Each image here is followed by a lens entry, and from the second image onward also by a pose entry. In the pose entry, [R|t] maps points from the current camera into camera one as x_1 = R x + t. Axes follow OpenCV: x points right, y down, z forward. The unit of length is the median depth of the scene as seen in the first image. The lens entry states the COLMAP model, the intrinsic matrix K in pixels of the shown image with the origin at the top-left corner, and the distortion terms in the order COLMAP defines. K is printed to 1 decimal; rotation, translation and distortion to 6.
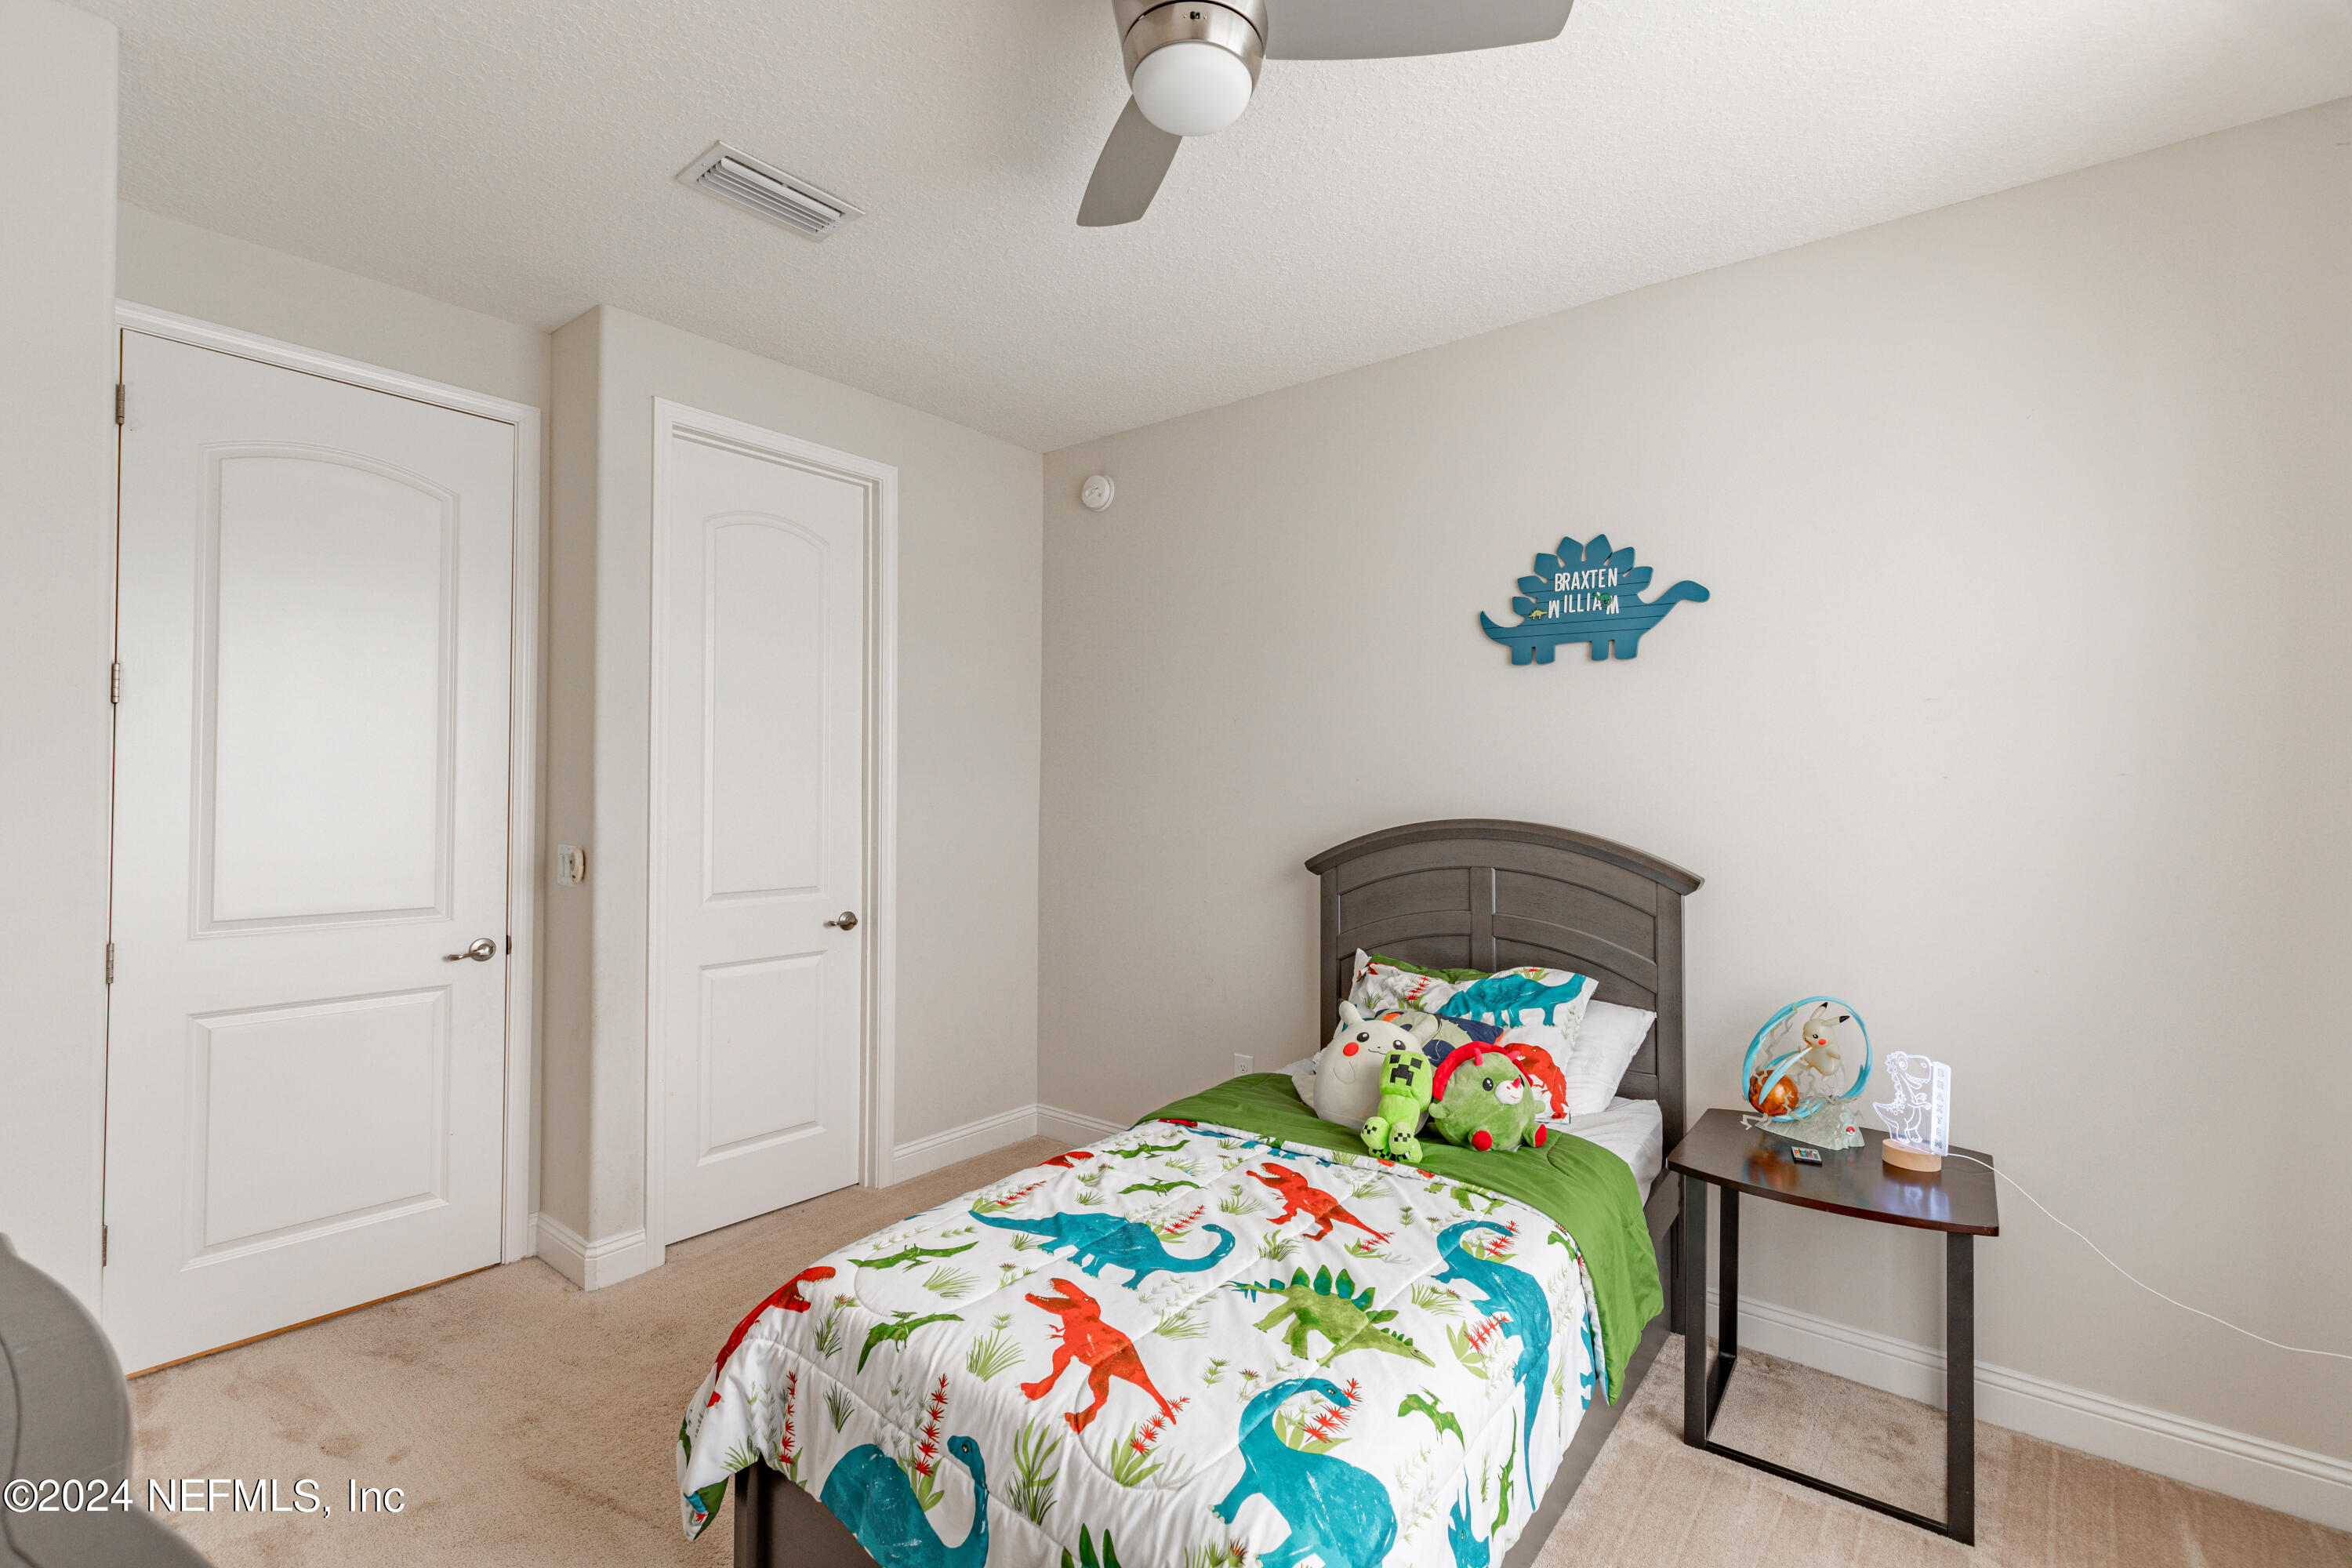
lens RADIAL K [[1056.3, 0, 1176.0], [0, 1056.3, 784.0], [0, 0, 1]] dist [0.007339, -0.001445]
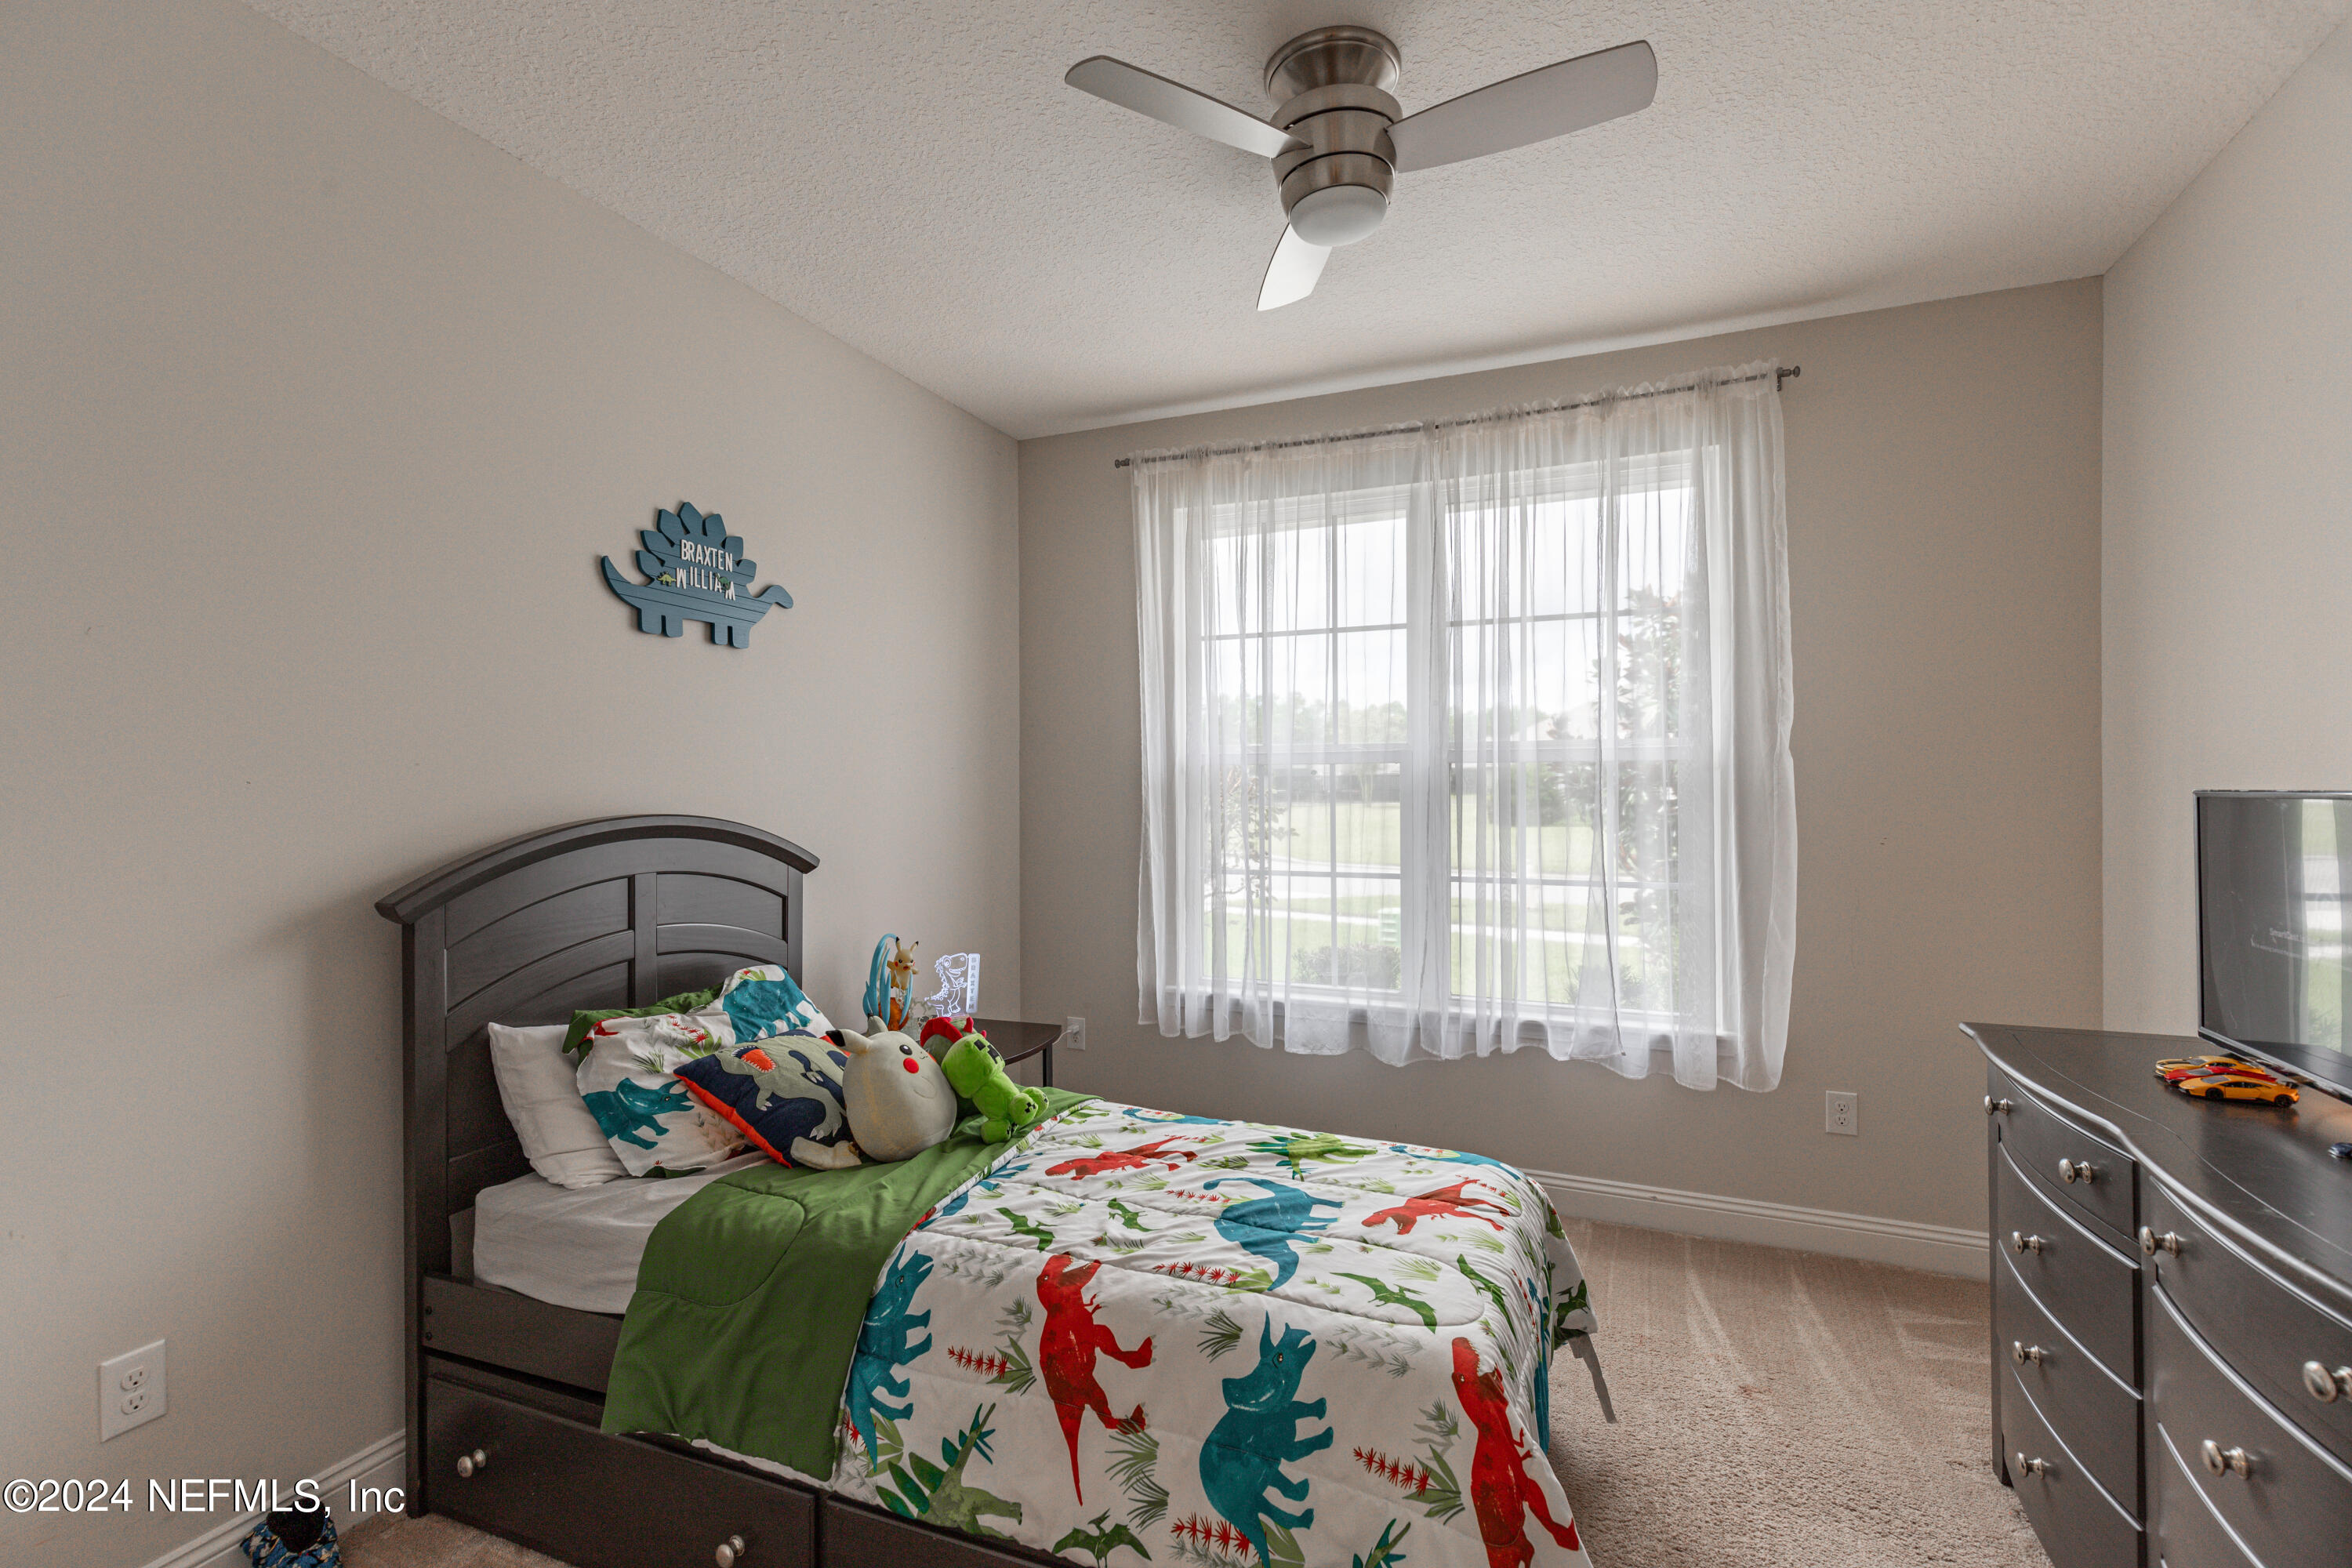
lens RADIAL K [[1056.3, 0, 1176.0], [0, 1056.3, 784.0], [0, 0, 1]] dist [0.007339, -0.001445]
pose [[-0.277338, -0.007370, 0.960744, -0.822415], [-0.005811, 0.999965, 0.005994, 0.002559], [-0.960755, -0.003921, -0.277371, 1.107848]]
